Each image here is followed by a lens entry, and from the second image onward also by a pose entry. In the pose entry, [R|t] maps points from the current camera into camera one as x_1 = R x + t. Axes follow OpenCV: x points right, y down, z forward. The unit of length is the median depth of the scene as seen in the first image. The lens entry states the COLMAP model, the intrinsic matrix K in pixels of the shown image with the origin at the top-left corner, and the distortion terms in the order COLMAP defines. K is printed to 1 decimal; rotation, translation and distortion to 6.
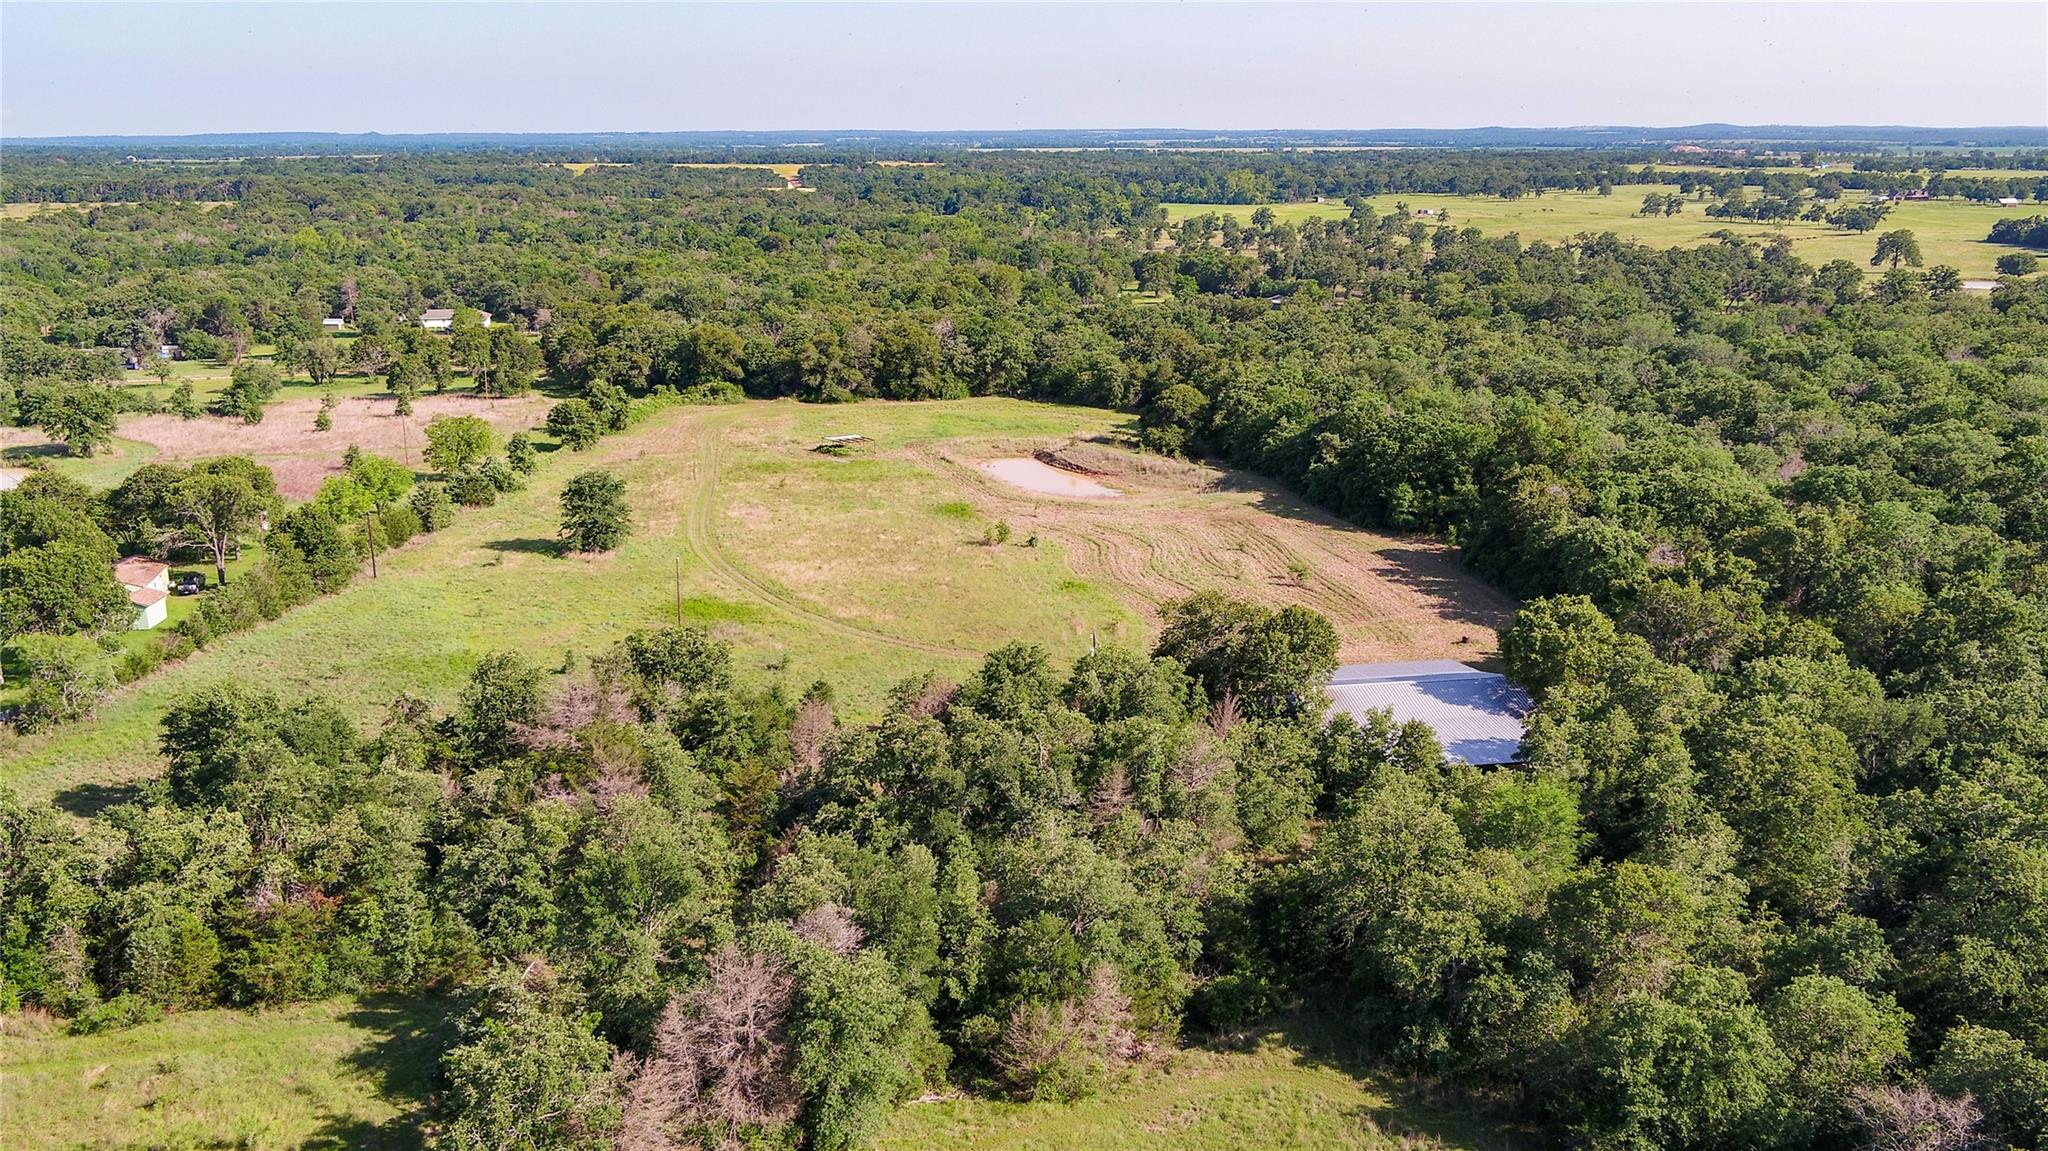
lens RADIAL K [[1747.7, 0, 1019.7], [0, 1747.7, 582.4], [0, 0, 1]] dist [-0.008597, 0.010999]
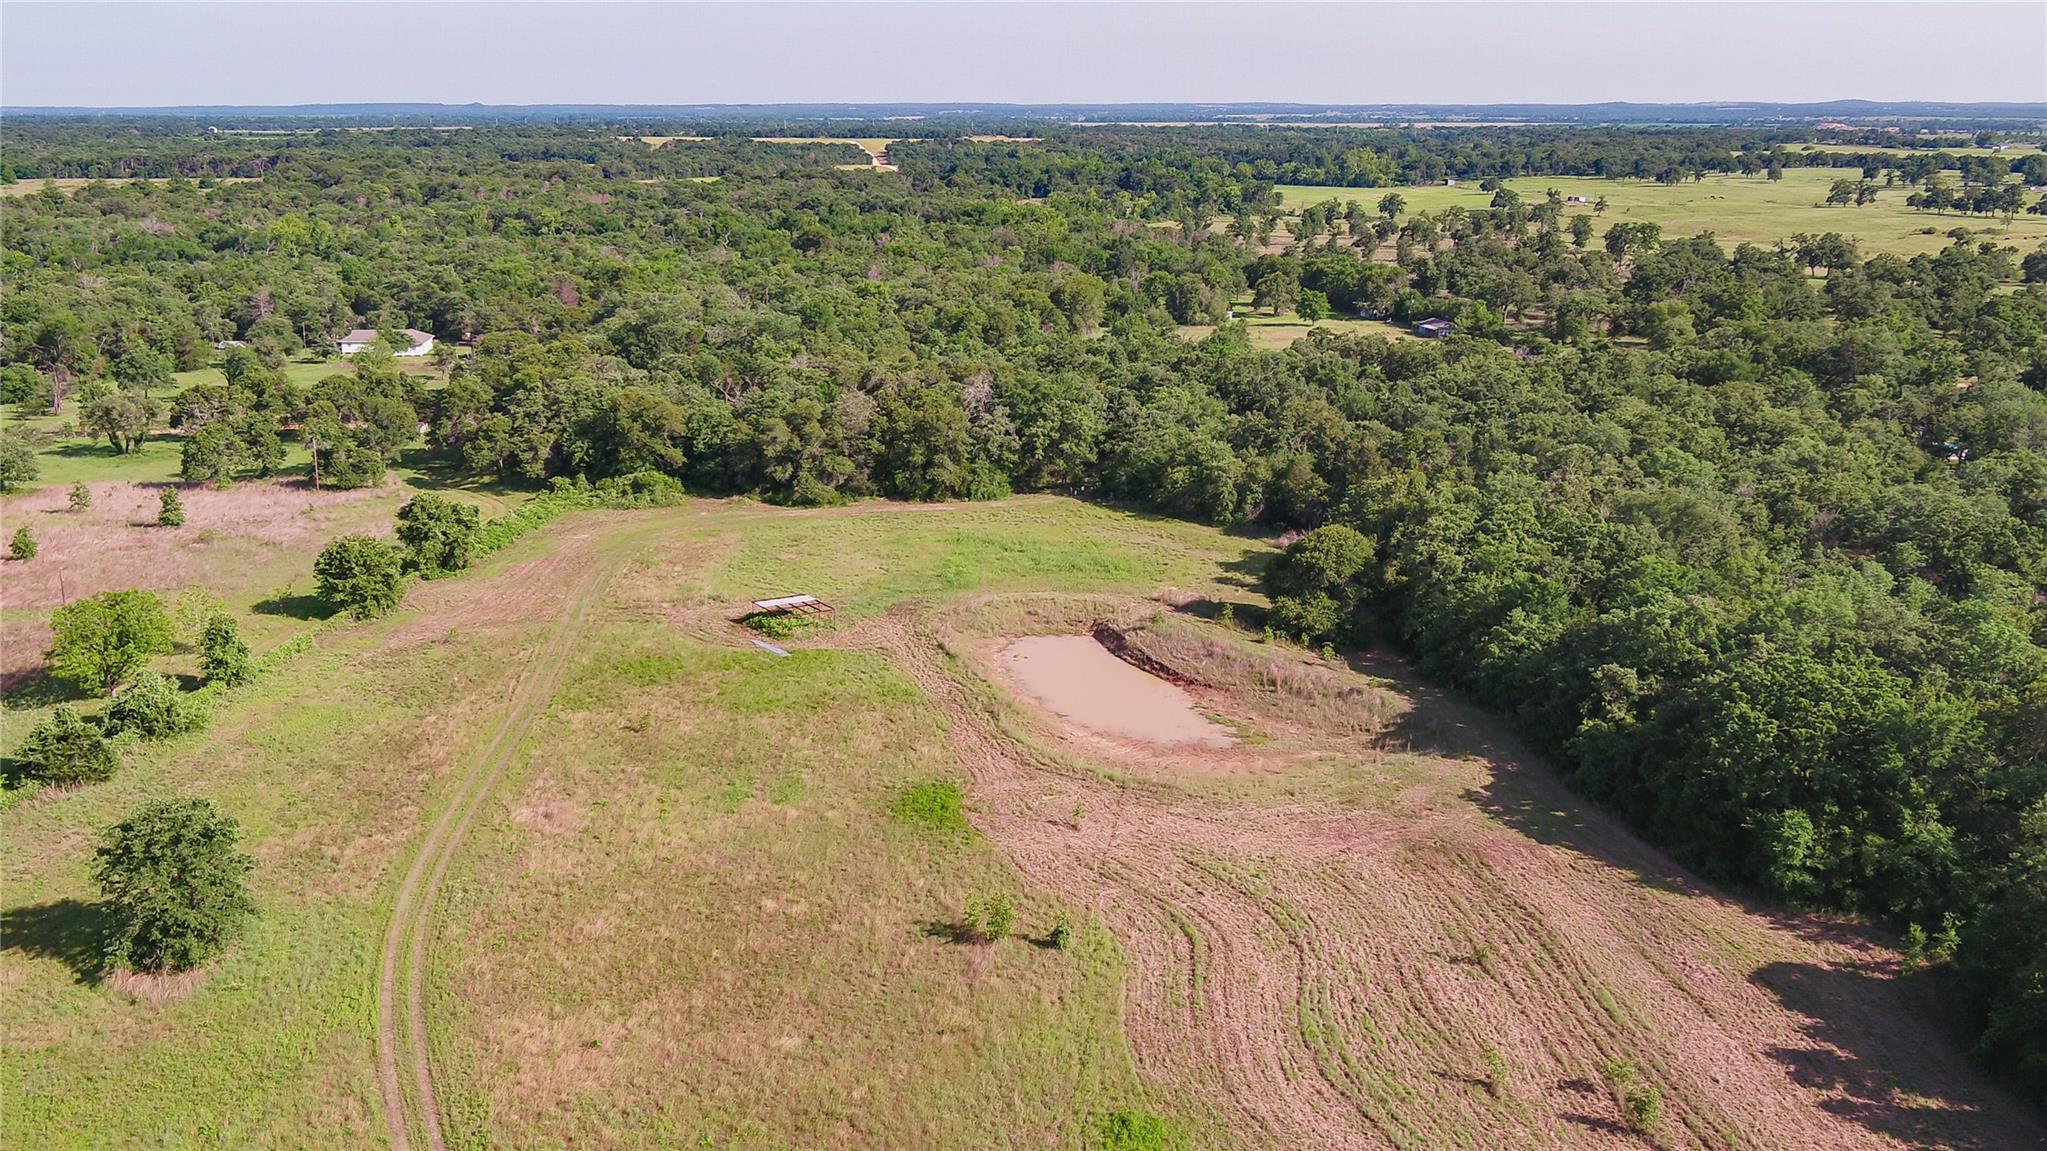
lens RADIAL K [[1746.8, 0, 1027.2], [0, 1746.8, 567.4], [0, 0, 1]] dist [-0.008597, 0.010999]
pose [[0.998453, 0.017731, -0.052701, 0.009968], [-0.017390, 0.999825, 0.006915, -0.057391], [0.052814, -0.005988, 0.998586, 0.217346]]
